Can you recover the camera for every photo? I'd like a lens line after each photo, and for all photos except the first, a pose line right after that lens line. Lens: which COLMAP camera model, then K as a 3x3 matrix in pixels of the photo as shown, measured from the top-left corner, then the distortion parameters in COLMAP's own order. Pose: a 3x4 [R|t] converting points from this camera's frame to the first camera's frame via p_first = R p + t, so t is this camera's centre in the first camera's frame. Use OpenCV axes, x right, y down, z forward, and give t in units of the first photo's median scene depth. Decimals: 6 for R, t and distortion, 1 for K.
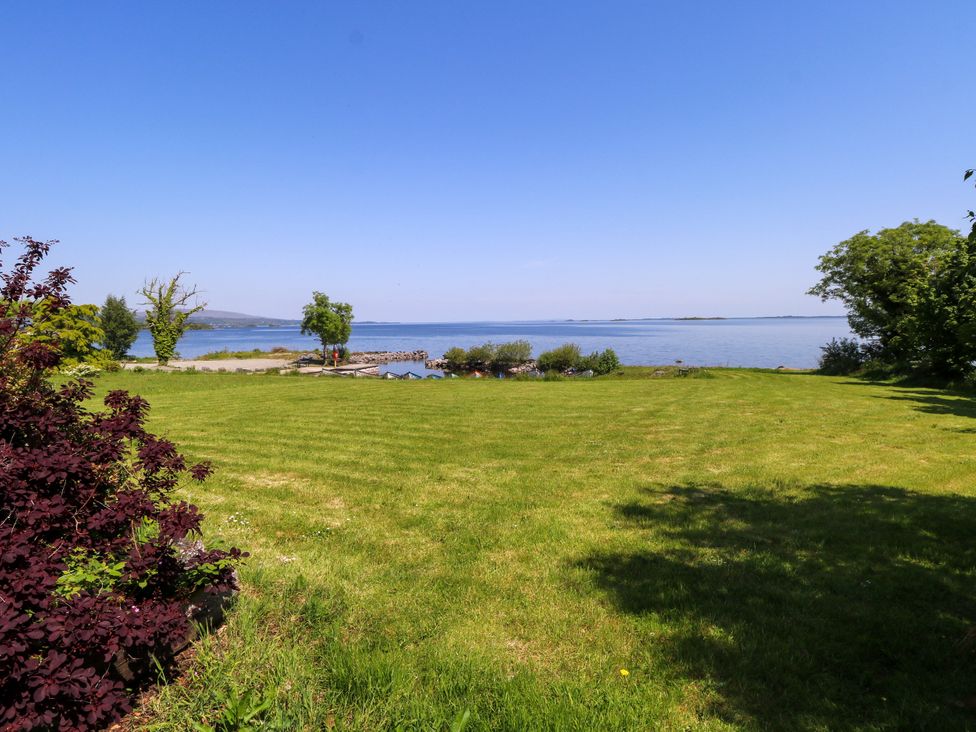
lens RADIAL K [[537.6, 0, 492.3], [0, 537.6, 368.5], [0, 0, 1]] dist [0.001692, -0.002500]
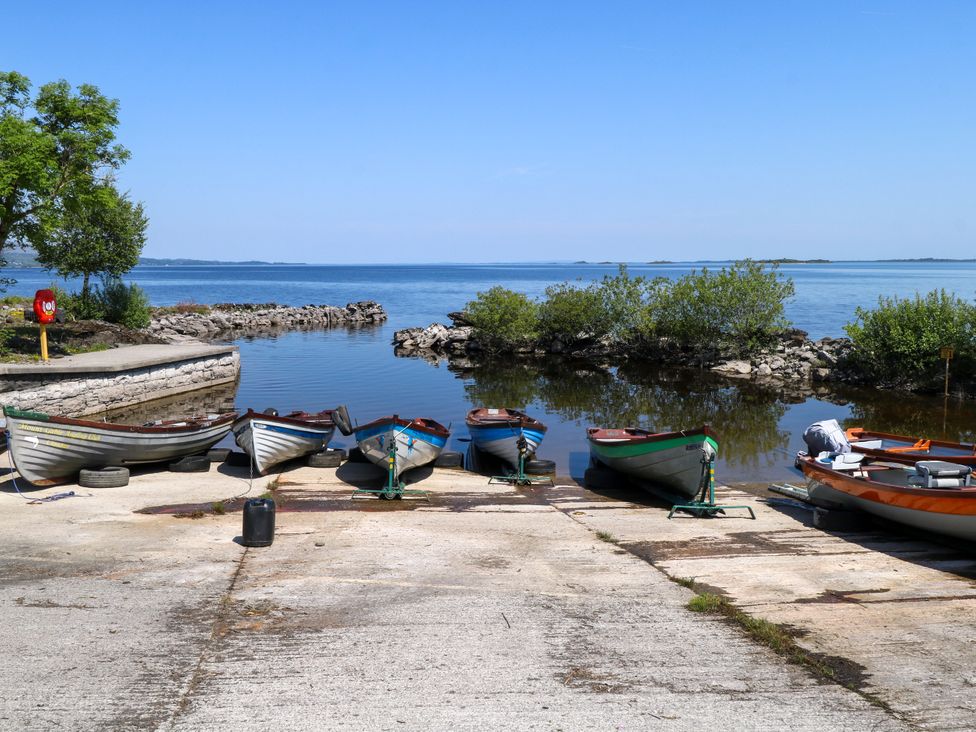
lens RADIAL K [[867.7, 0, 494.9], [0, 867.7, 368.1], [0, 0, 1]] dist [-0.001763, -0.004354]
pose [[0.999031, 0.003678, 0.043847, -0.111759], [-0.005130, 0.999440, 0.033063, -0.012946], [-0.043701, -0.033256, 0.998491, 0.618500]]
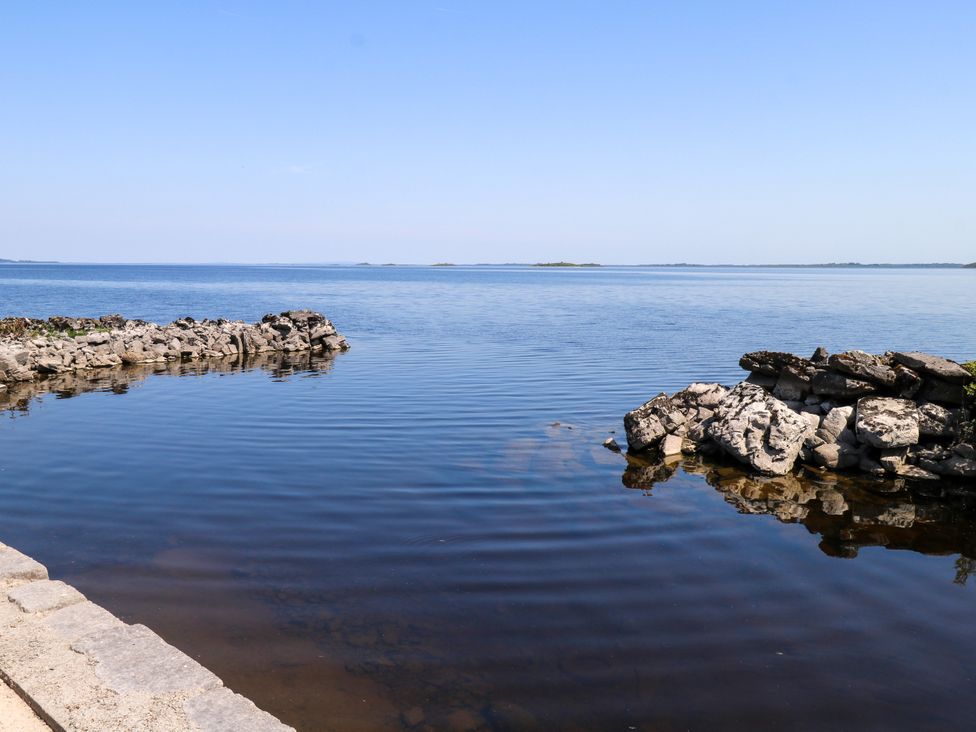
lens RADIAL K [[867.7, 0, 494.9], [0, 867.7, 368.1], [0, 0, 1]] dist [-0.001763, -0.004354]
pose [[0.956976, -0.015248, 0.289767, -0.253550], [0.006522, 0.999496, 0.031058, -0.036828], [-0.290095, -0.027832, 0.956593, 1.085816]]
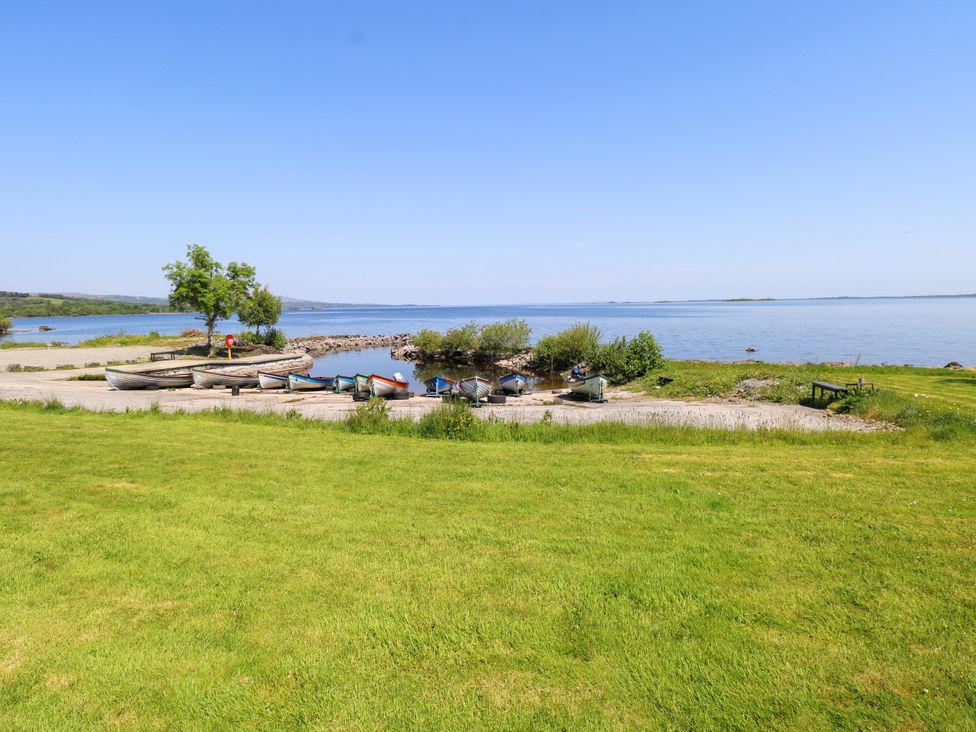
lens RADIAL K [[537.6, 0, 492.3], [0, 537.6, 368.5], [0, 0, 1]] dist [0.001692, -0.002500]
pose [[0.997239, 0.004487, -0.074126, 0.084972], [-0.002100, 0.999478, 0.032250, -0.013925], [0.074232, -0.032006, 0.996727, 0.361469]]
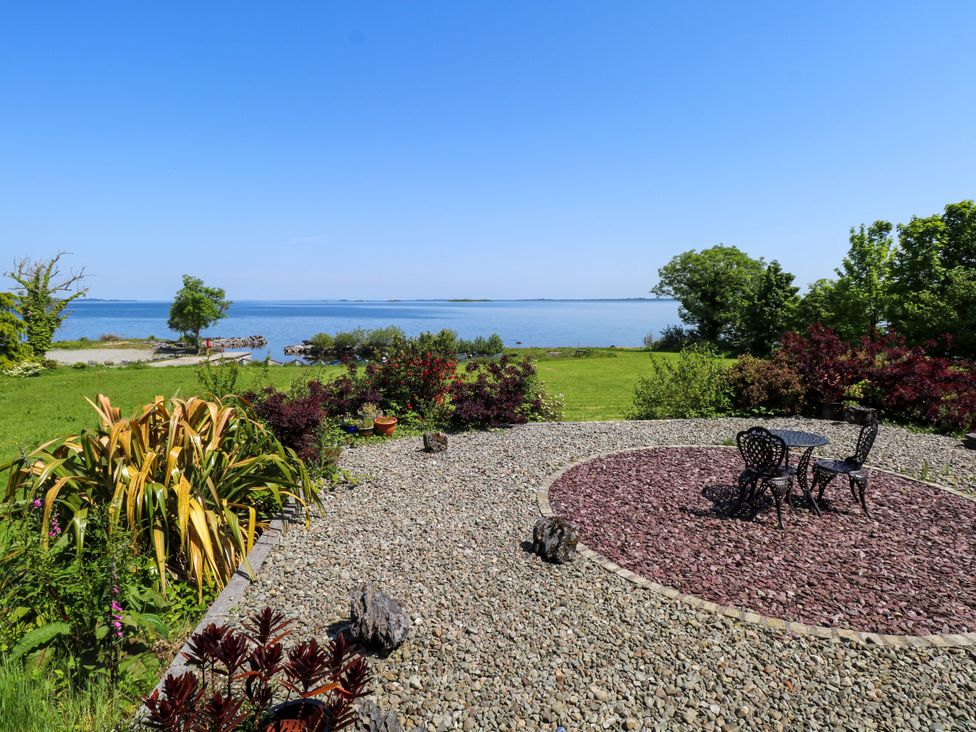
lens RADIAL K [[537.6, 0, 492.3], [0, 537.6, 368.5], [0, 0, 1]] dist [0.001692, -0.002500]
pose [[0.916454, -0.038582, 0.398275, -0.215953], [0.024307, 0.998870, 0.040831, -0.007631], [-0.399400, -0.027739, 0.916357, -0.058437]]
